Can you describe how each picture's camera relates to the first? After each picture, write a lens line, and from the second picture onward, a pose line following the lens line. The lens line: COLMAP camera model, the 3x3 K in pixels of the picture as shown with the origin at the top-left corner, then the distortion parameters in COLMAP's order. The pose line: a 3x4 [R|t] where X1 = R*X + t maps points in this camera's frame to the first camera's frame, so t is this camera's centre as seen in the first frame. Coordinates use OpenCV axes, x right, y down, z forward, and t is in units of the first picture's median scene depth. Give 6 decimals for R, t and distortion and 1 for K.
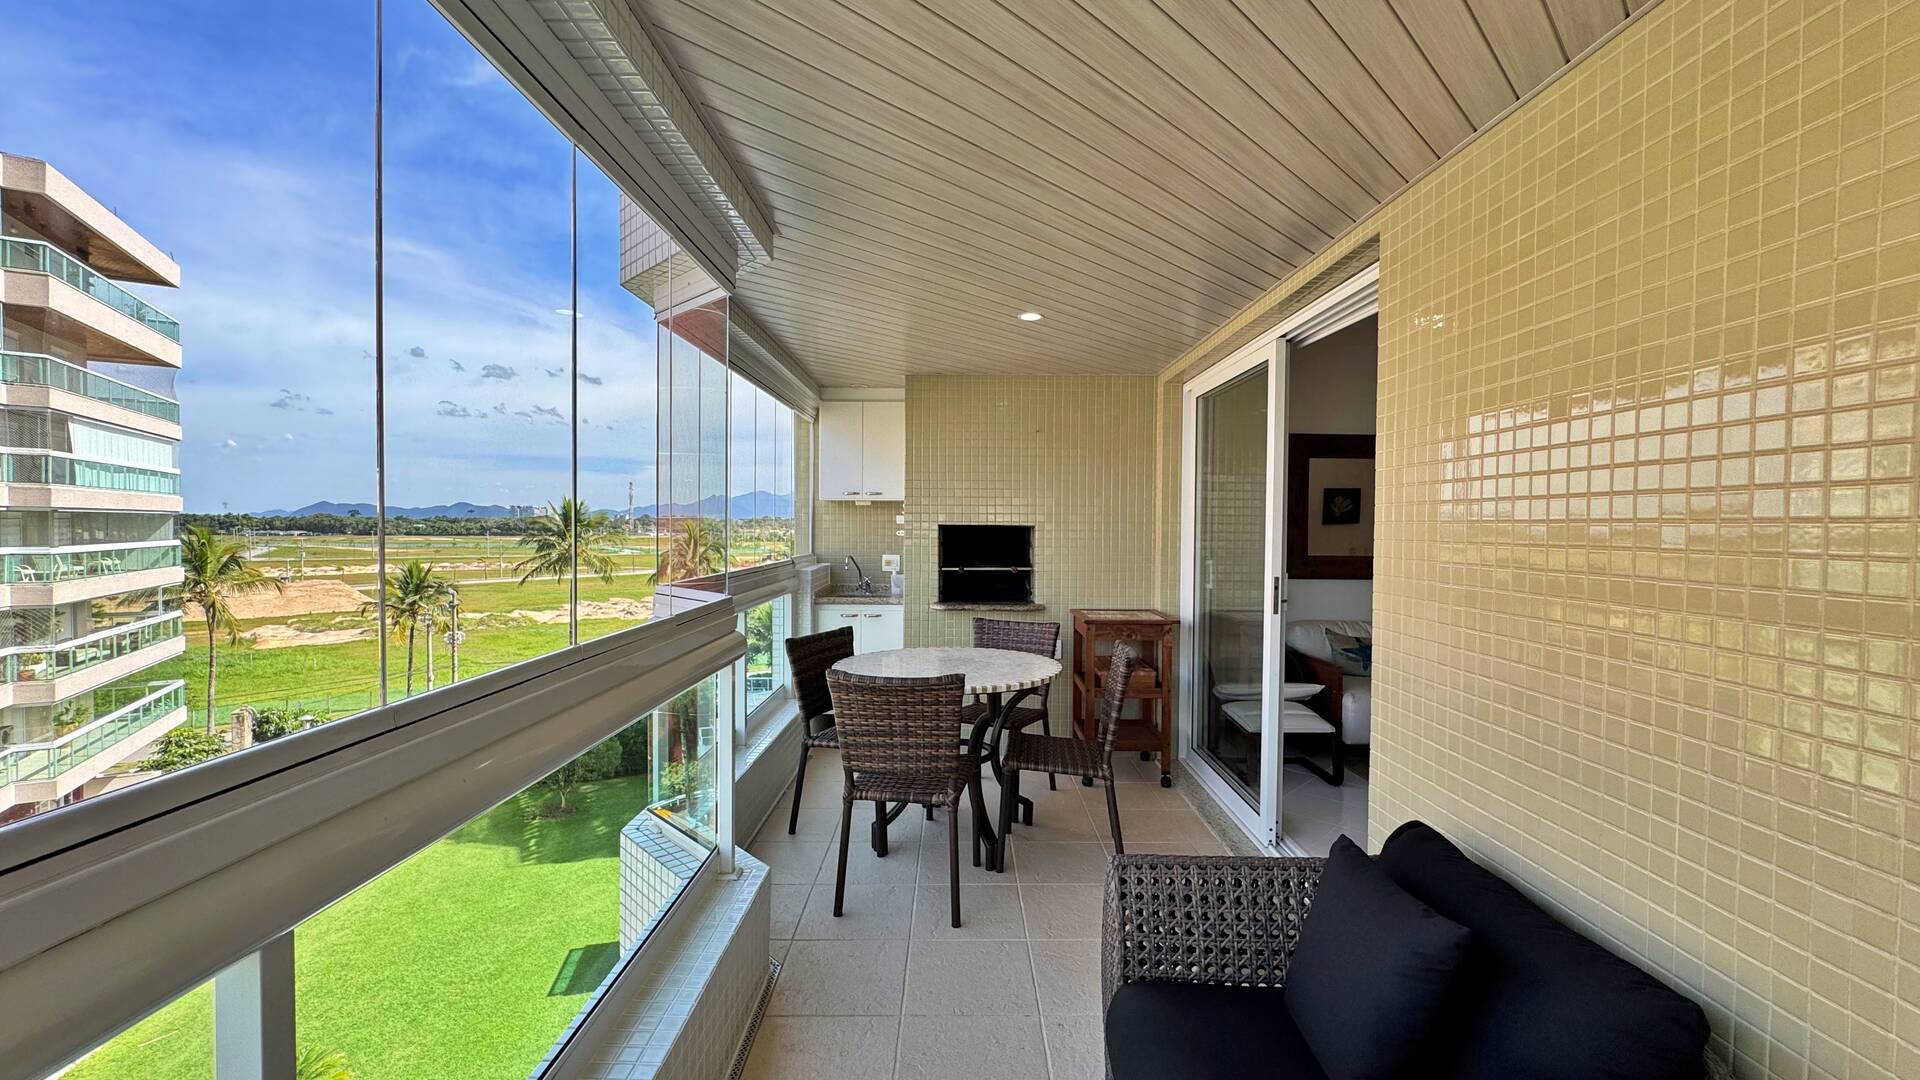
lens RADIAL K [[765.2, 0, 960.0], [0, 765.2, 540.0], [0, 0, 1]] dist [-0.001621, 0.000125]
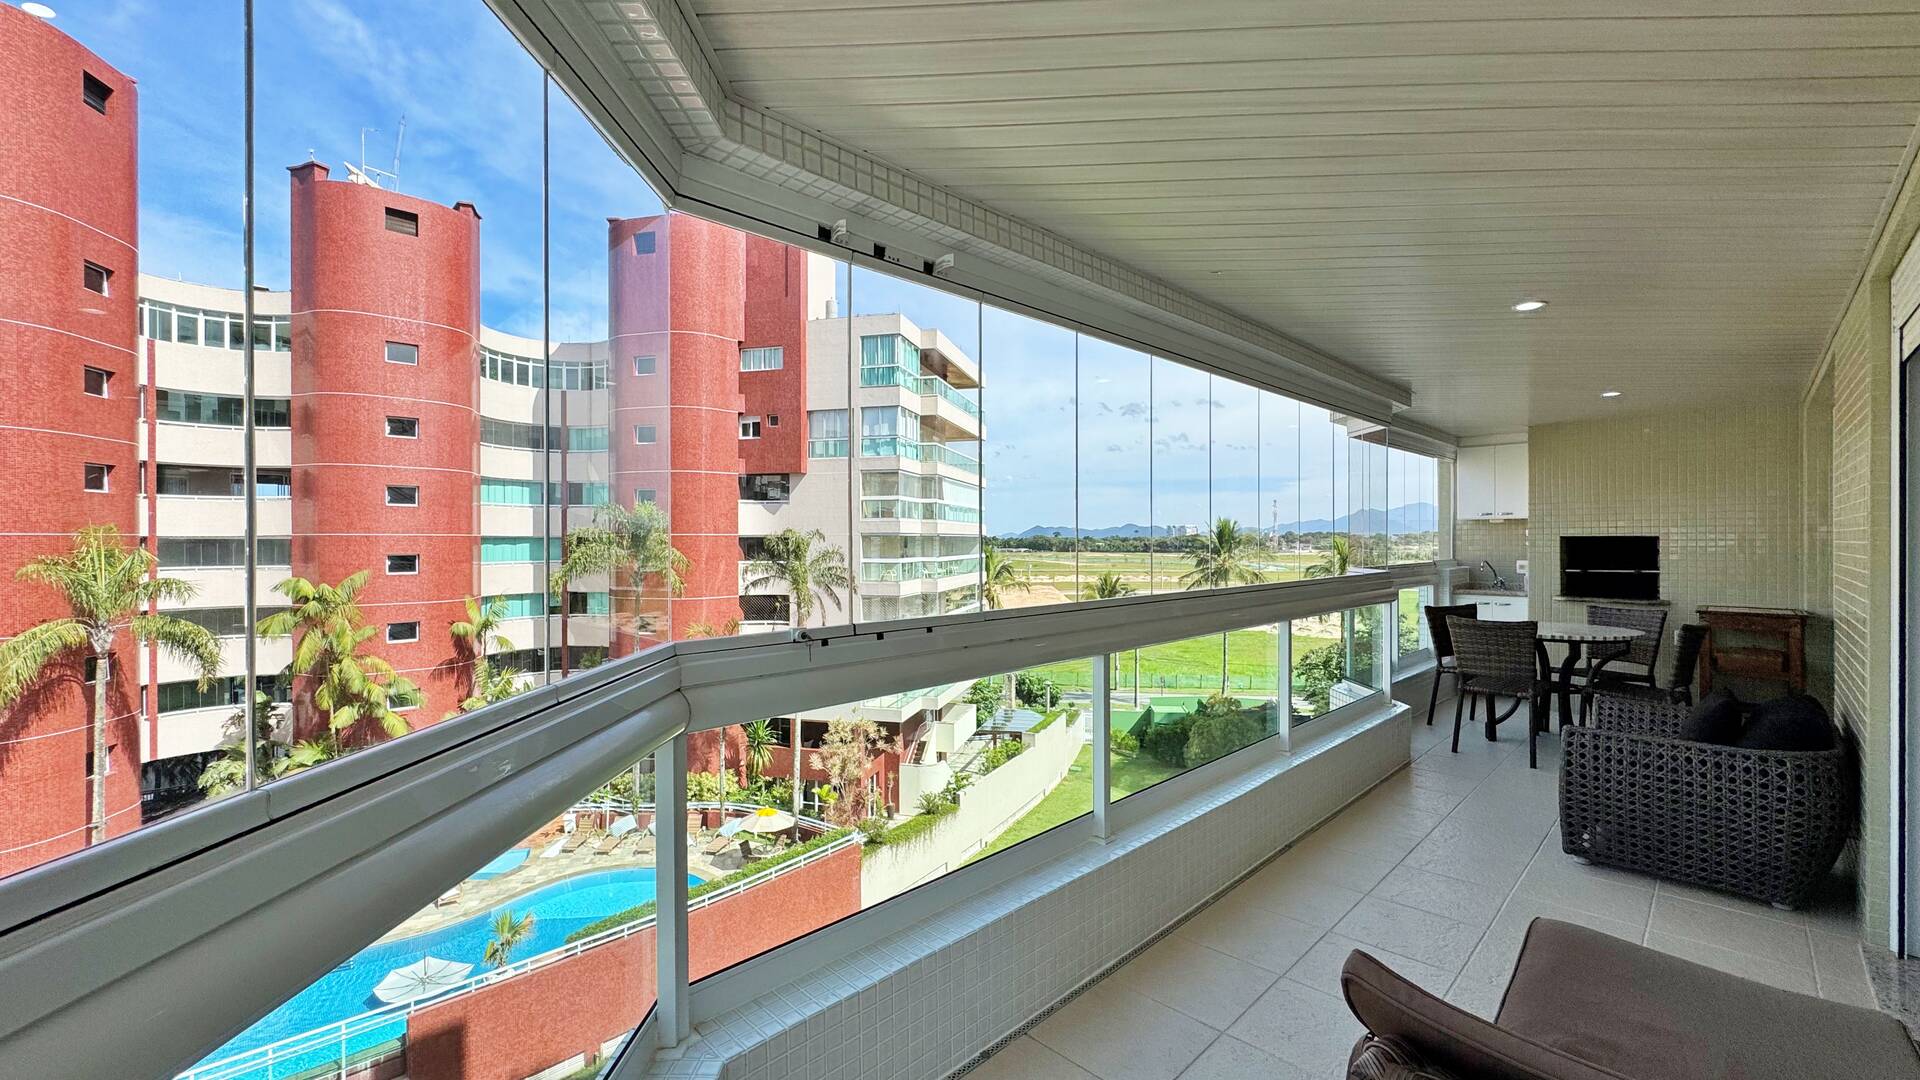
lens RADIAL K [[765.2, 0, 960.0], [0, 765.2, 540.0], [0, 0, 1]] dist [-0.001621, 0.000125]
pose [[0.699215, -0.008587, -0.714860, 0.183289], [-0.007645, 0.999781, -0.019486, 0.019137], [0.714871, 0.019090, 0.698996, -0.636932]]
